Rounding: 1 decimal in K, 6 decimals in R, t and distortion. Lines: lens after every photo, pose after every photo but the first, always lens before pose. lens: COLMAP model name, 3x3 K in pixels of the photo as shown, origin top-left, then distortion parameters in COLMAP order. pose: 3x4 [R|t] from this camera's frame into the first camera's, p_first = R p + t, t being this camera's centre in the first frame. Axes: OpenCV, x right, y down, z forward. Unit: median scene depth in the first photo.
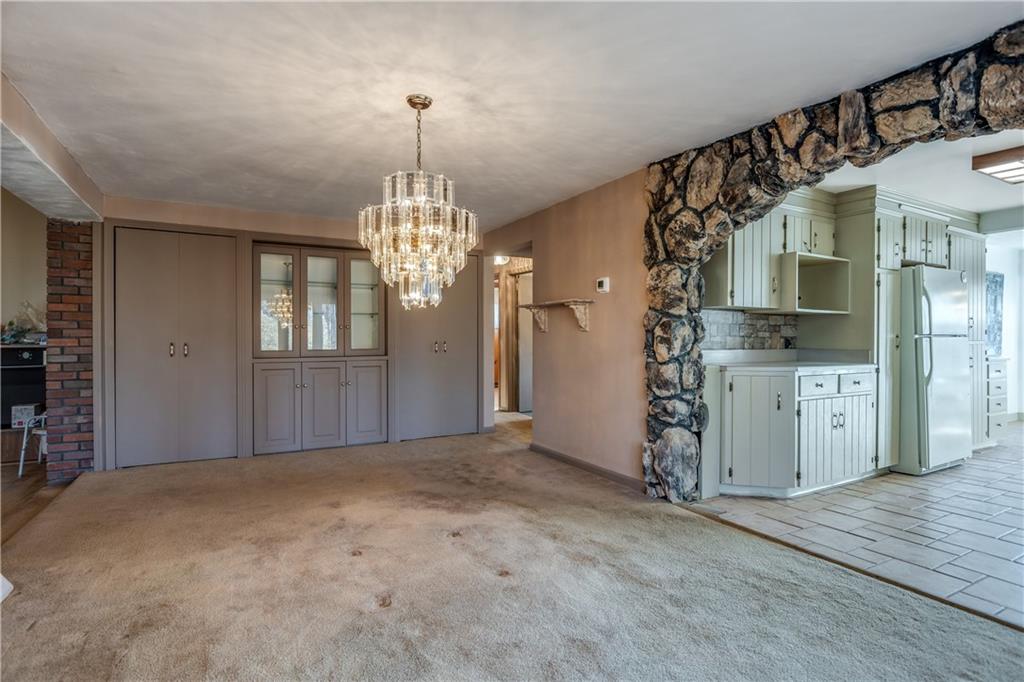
lens RADIAL K [[518.9, 0, 516.9], [0, 518.9, 338.6], [0, 0, 1]] dist [-0.012720, 0.001324]
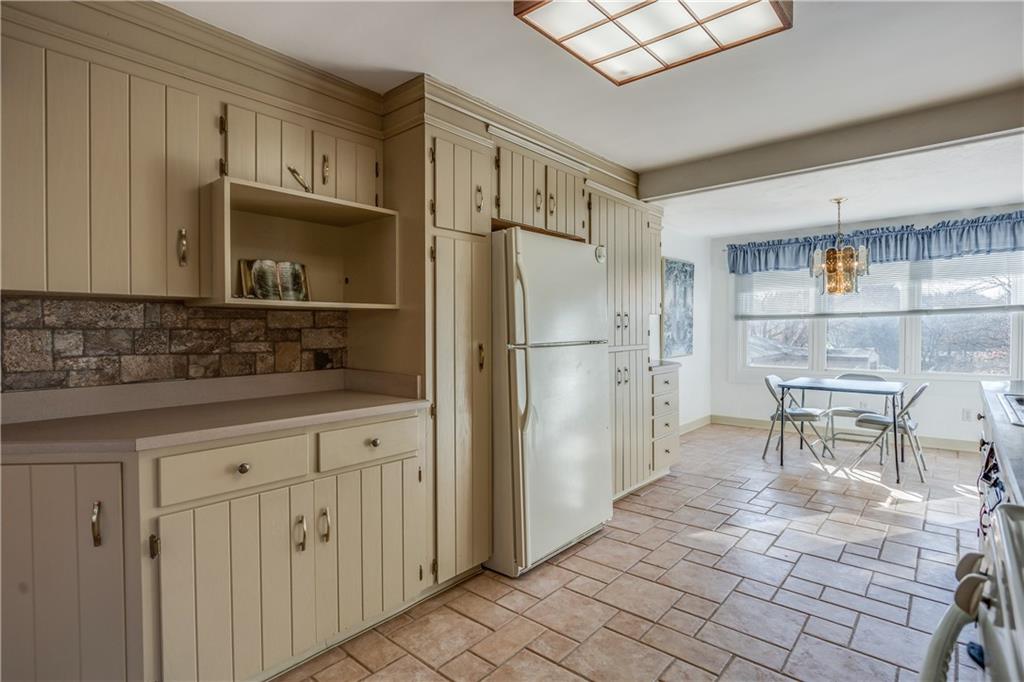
lens RADIAL K [[518.9, 0, 508.9], [0, 518.9, 336.9], [0, 0, 1]] dist [-0.012720, 0.001324]
pose [[0.942994, -0.014342, 0.332501, 0.564645], [0.009632, 0.999829, 0.015809, -0.024922], [-0.332671, -0.011706, 0.942970, 0.424623]]
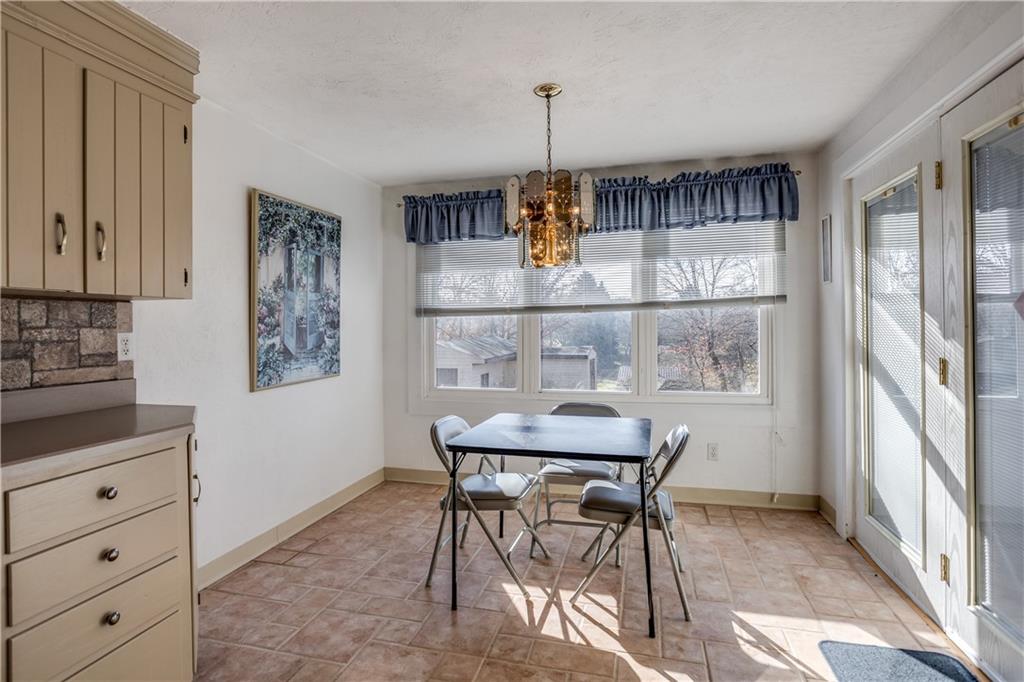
lens RADIAL K [[518.9, 0, 510.0], [0, 518.9, 331.7], [0, 0, 1]] dist [-0.012720, 0.001324]
pose [[0.696172, -0.016595, 0.717683, 1.127166], [0.012347, 0.999862, 0.011142, -0.023739], [-0.717768, 0.001105, 0.696281, 0.842524]]
